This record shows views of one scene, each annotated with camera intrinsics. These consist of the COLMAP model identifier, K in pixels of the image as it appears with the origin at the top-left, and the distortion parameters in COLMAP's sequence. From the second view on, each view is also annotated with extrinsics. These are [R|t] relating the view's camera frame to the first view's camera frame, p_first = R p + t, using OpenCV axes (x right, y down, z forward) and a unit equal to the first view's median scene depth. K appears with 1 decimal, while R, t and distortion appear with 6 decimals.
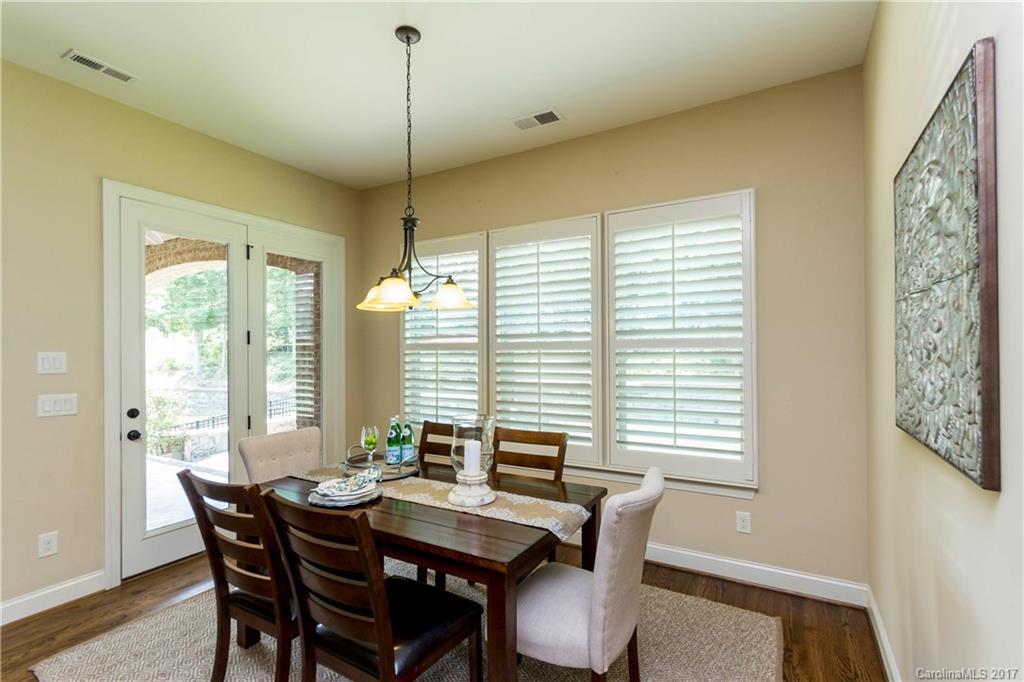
lens RADIAL K [[475.6, 0, 515.3], [0, 475.6, 349.4], [0, 0, 1]] dist [0.011266, -0.000069]
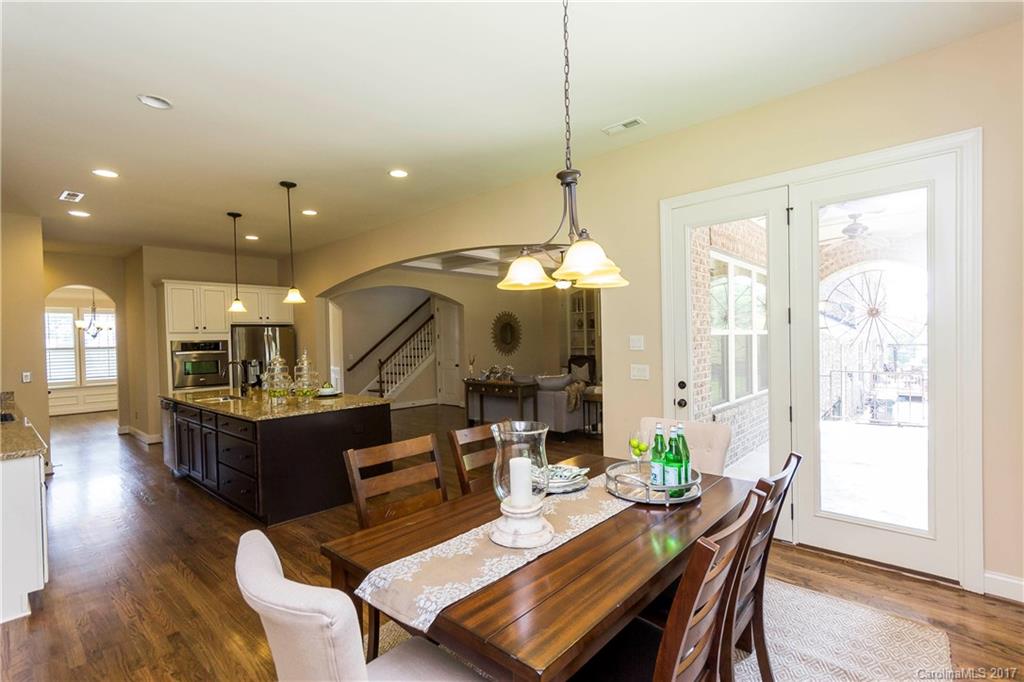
lens RADIAL K [[475.6, 0, 515.3], [0, 475.6, 349.4], [0, 0, 1]] dist [0.011266, -0.000069]
pose [[-0.205839, 0.032474, -0.978047, 0.481515], [0.031669, 0.999147, 0.026510, -0.003076], [0.978073, -0.025517, -0.206691, 0.858064]]
